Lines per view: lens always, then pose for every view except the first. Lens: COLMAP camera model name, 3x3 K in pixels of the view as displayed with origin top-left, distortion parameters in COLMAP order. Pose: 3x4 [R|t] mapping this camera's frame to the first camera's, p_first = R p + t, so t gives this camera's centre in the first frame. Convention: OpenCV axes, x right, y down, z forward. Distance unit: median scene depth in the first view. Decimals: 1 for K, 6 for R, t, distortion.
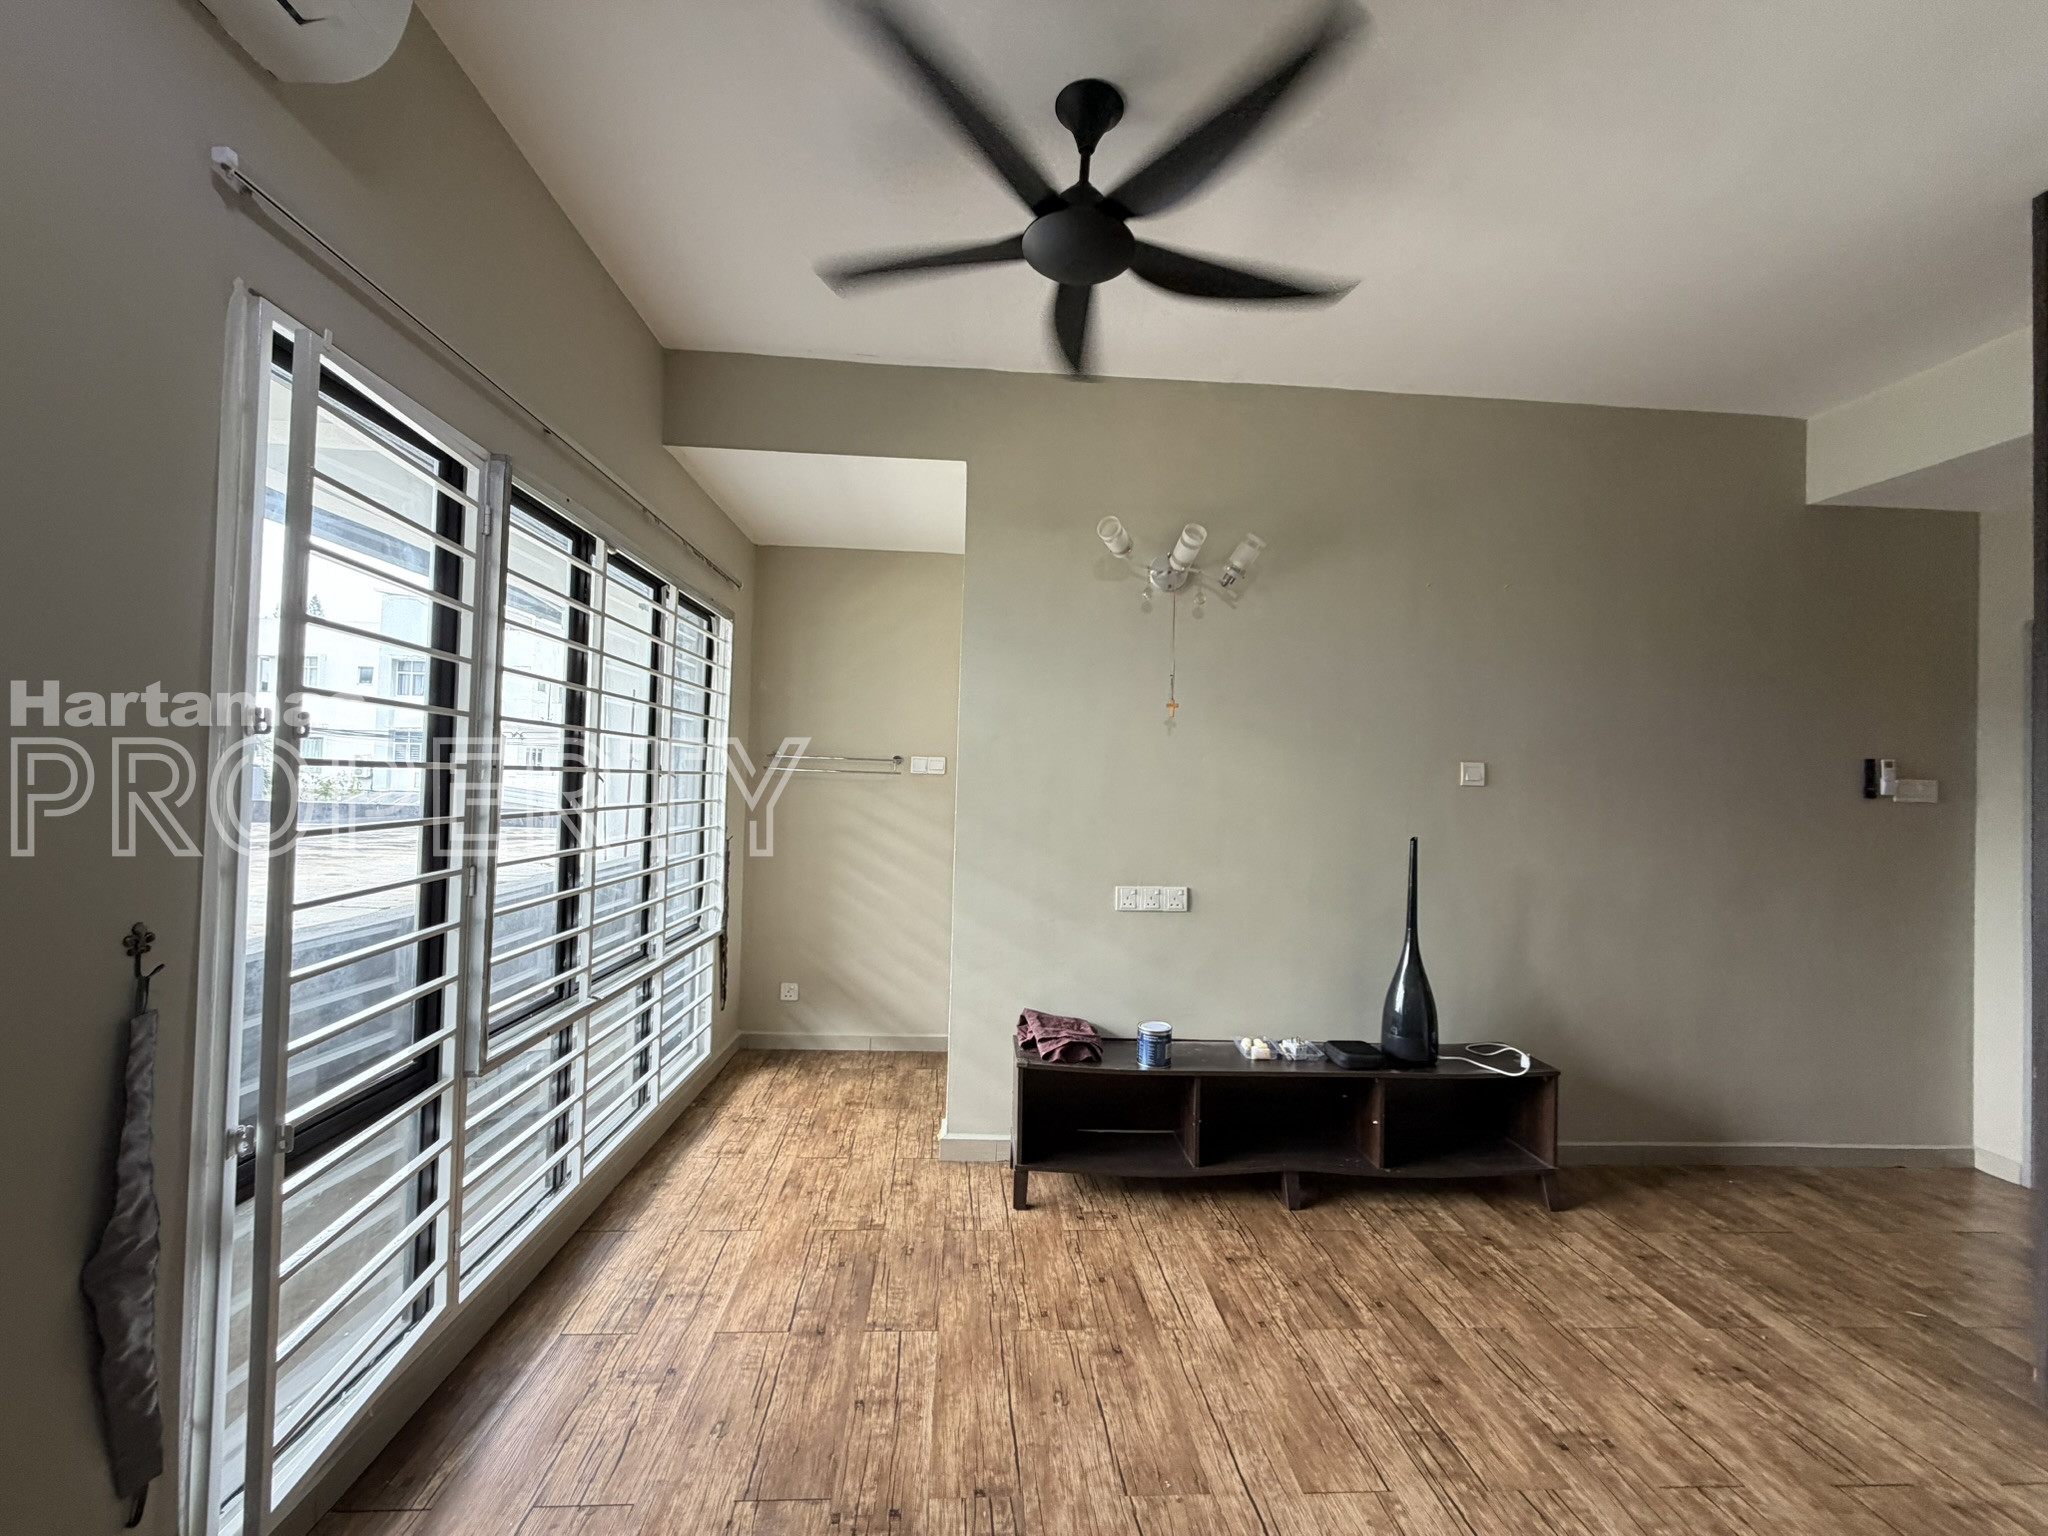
lens RADIAL K [[816.1, 0, 1023.4], [0, 816.1, 764.3], [0, 0, 1]] dist [0.000662, -0.000109]
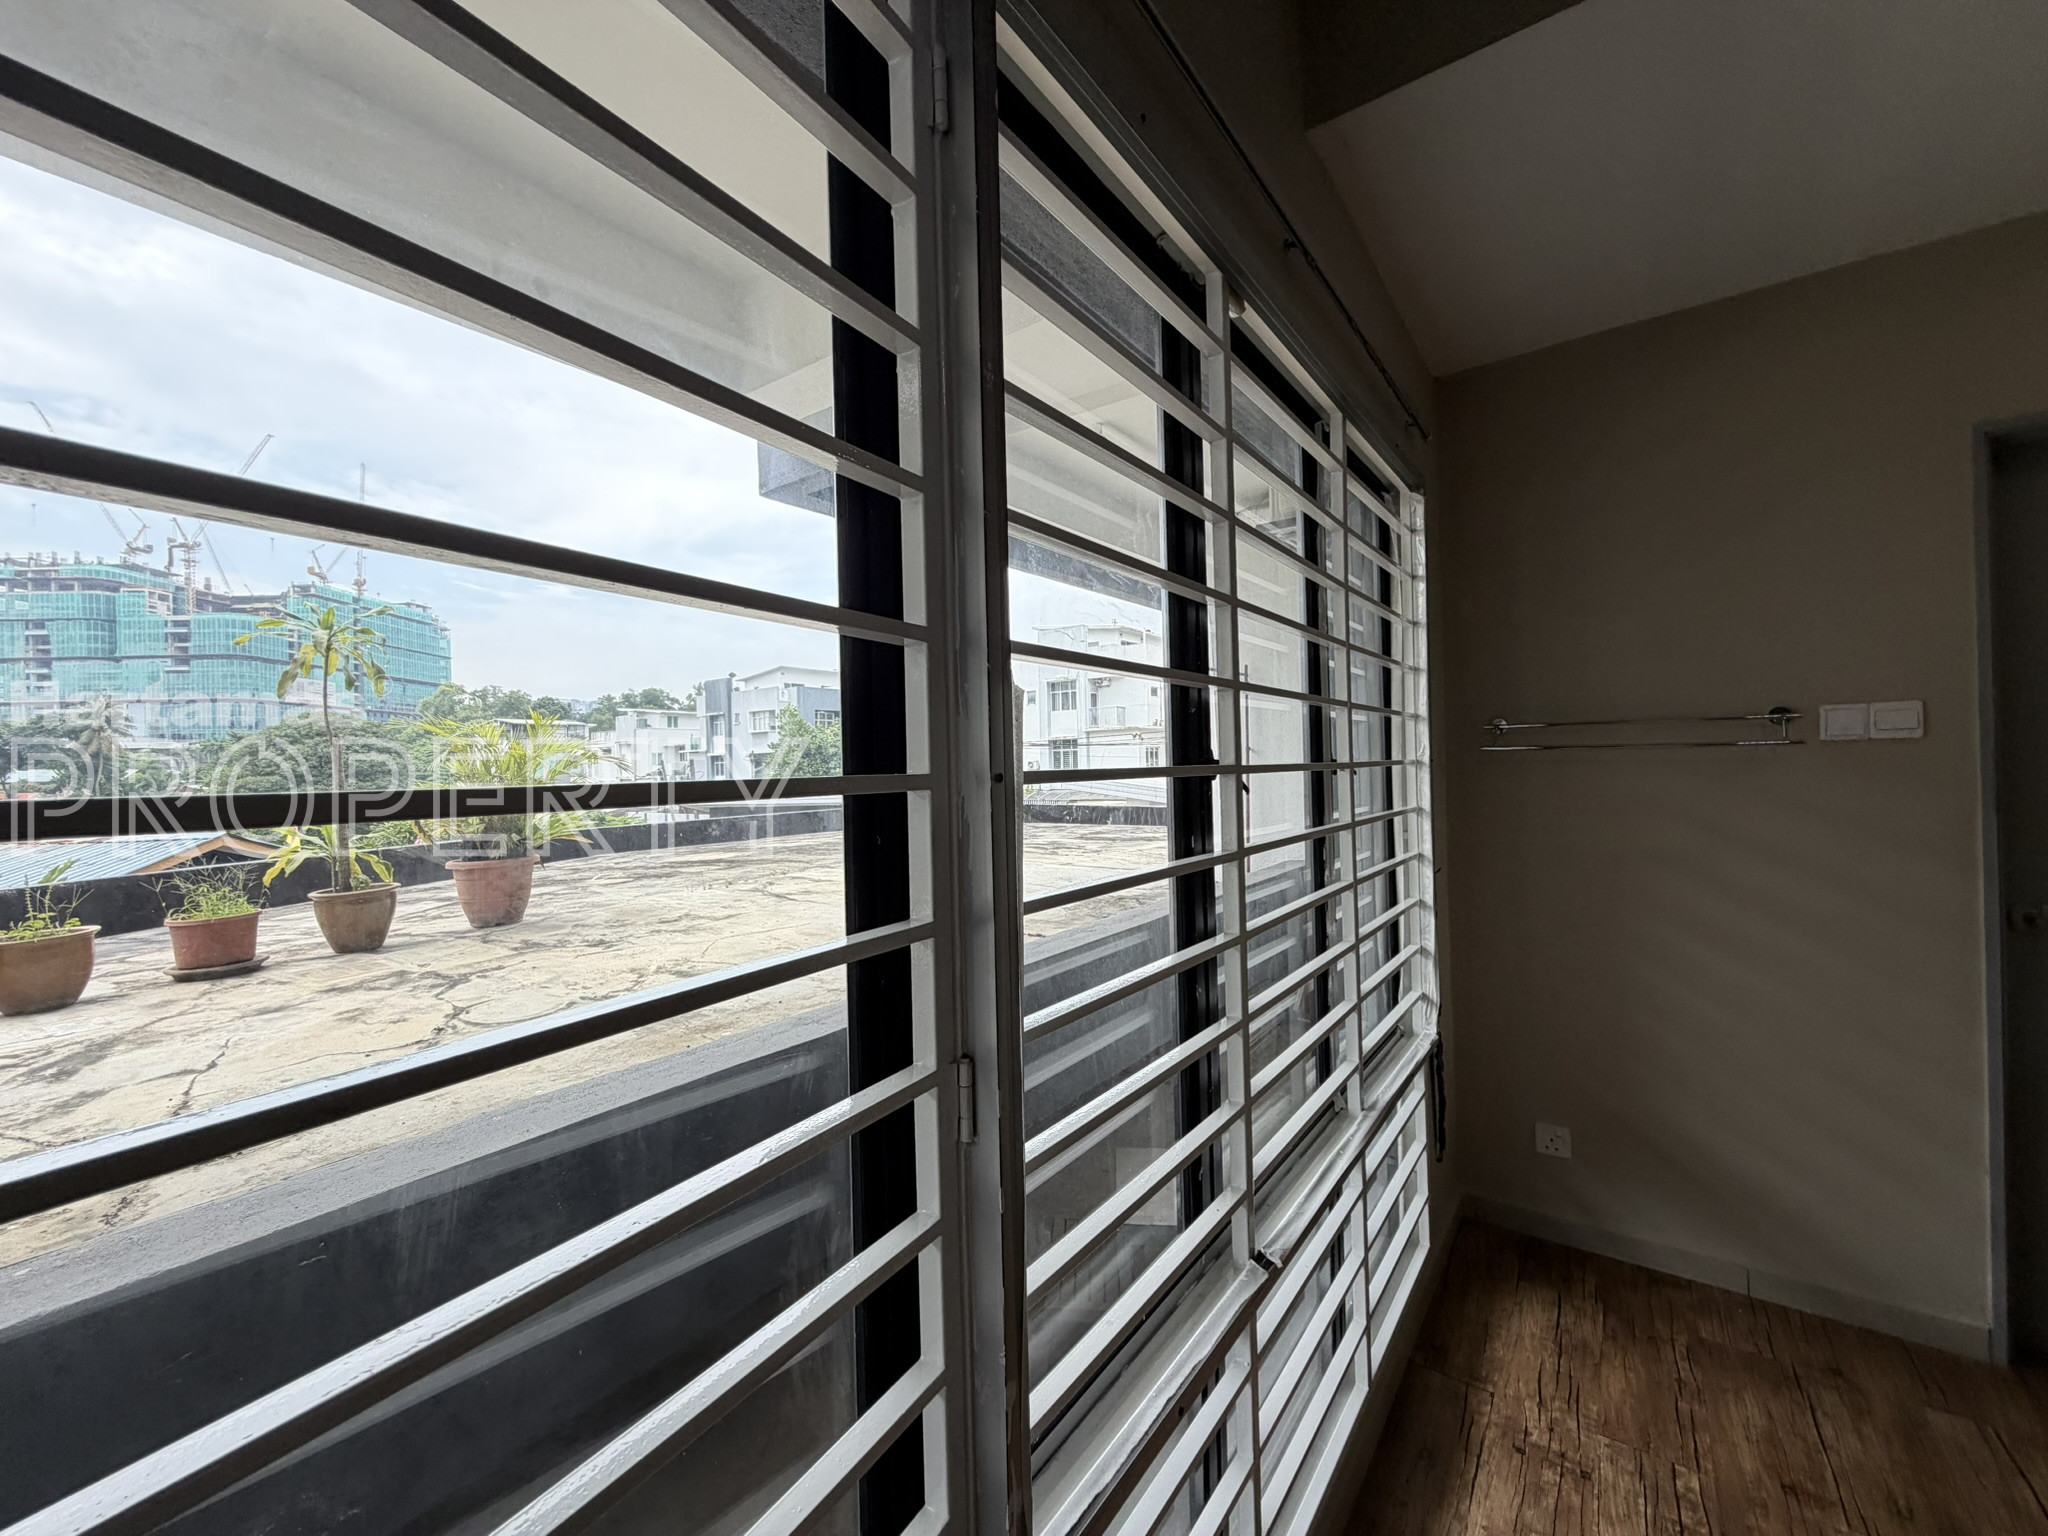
lens RADIAL K [[816.1, 0, 1034.7], [0, 816.1, 767.2], [0, 0, 1]] dist [0.000662, -0.000109]
pose [[0.770745, -0.048082, -0.635327, -0.290144], [0.061293, 0.998119, -0.001180, -0.001161], [0.634189, -0.038032, 0.772242, 0.521379]]
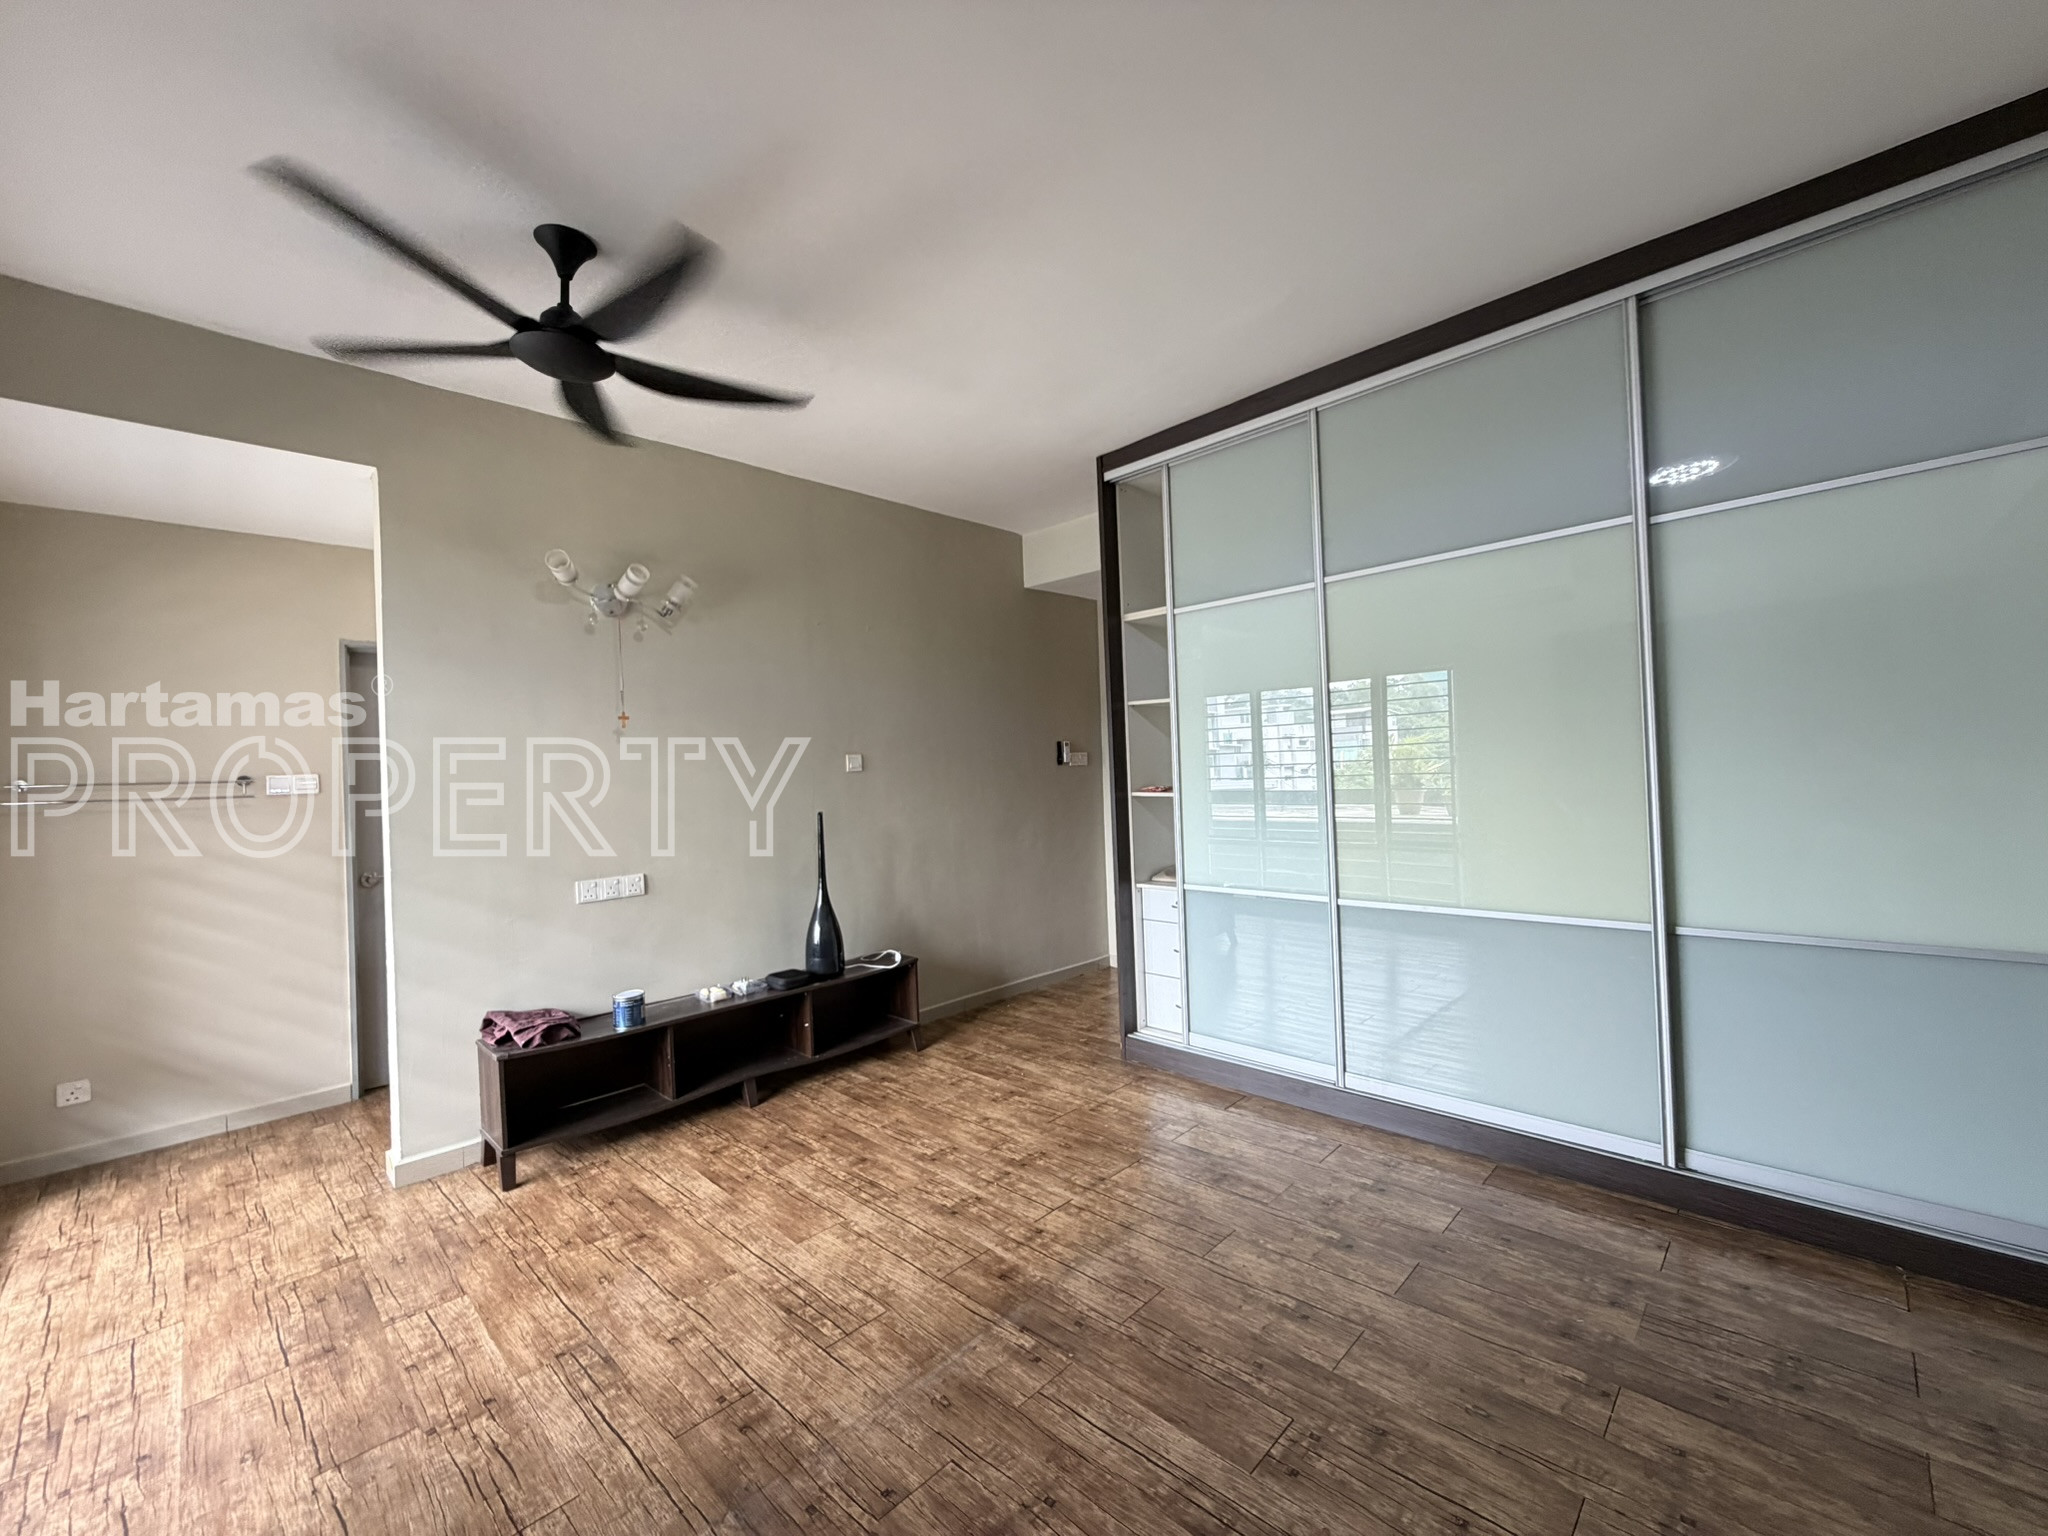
lens RADIAL K [[816.1, 0, 1022.6], [0, 816.1, 763.9], [0, 0, 1]] dist [0.000662, -0.000109]
pose [[0.741762, -0.053481, 0.668527, -0.185505], [0.046237, 0.998522, 0.028578, -0.014860], [-0.669067, 0.009713, 0.743138, -0.249223]]
